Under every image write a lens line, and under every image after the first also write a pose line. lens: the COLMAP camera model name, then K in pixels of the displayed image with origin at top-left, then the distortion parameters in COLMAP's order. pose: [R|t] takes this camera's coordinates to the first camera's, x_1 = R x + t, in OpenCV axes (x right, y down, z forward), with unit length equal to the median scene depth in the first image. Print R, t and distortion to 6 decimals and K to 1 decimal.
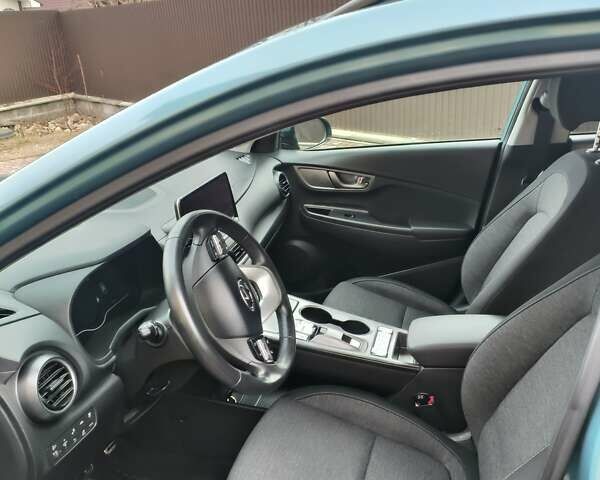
lens RADIAL K [[560.4, 0, 300.0], [0, 560.4, 240.0], [0, 0, 1]] dist [-0.009000, -0.002973]
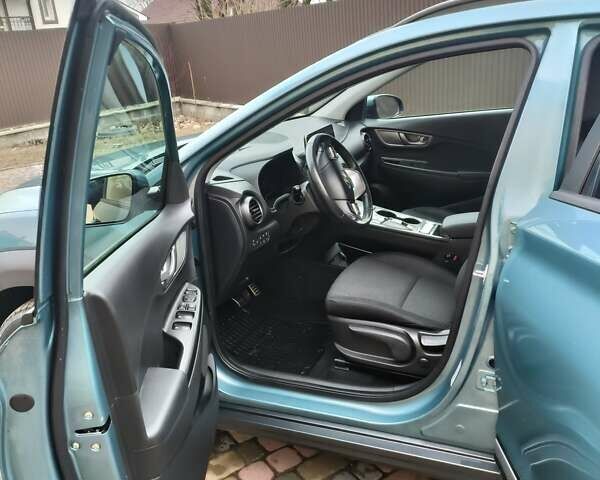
lens RADIAL K [[520.2, 0, 300.0], [0, 520.2, 240.0], [0, 0, 1]] dist [-0.000148, 0.007031]
pose [[0.987979, 0.023429, -0.152805, 0.015301], [-0.020812, 0.999608, 0.018704, 0.195825], [0.153183, -0.015299, 0.988079, -0.528271]]
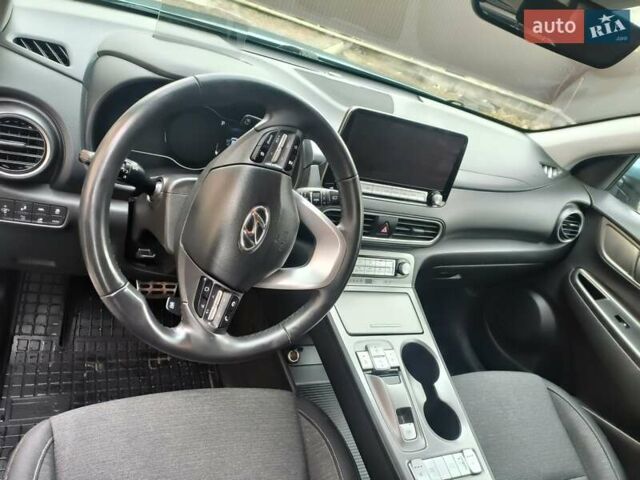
lens RADIAL K [[464.4, 0, 320.0], [0, 464.4, 240.0], [0, 0, 1]] dist [-0.000370, -0.000815]
pose [[0.563133, 0.624838, -0.540795, 0.189061], [-0.602406, 0.758376, 0.248944, -0.055678], [0.565675, 0.185590, 0.803472, 0.454652]]
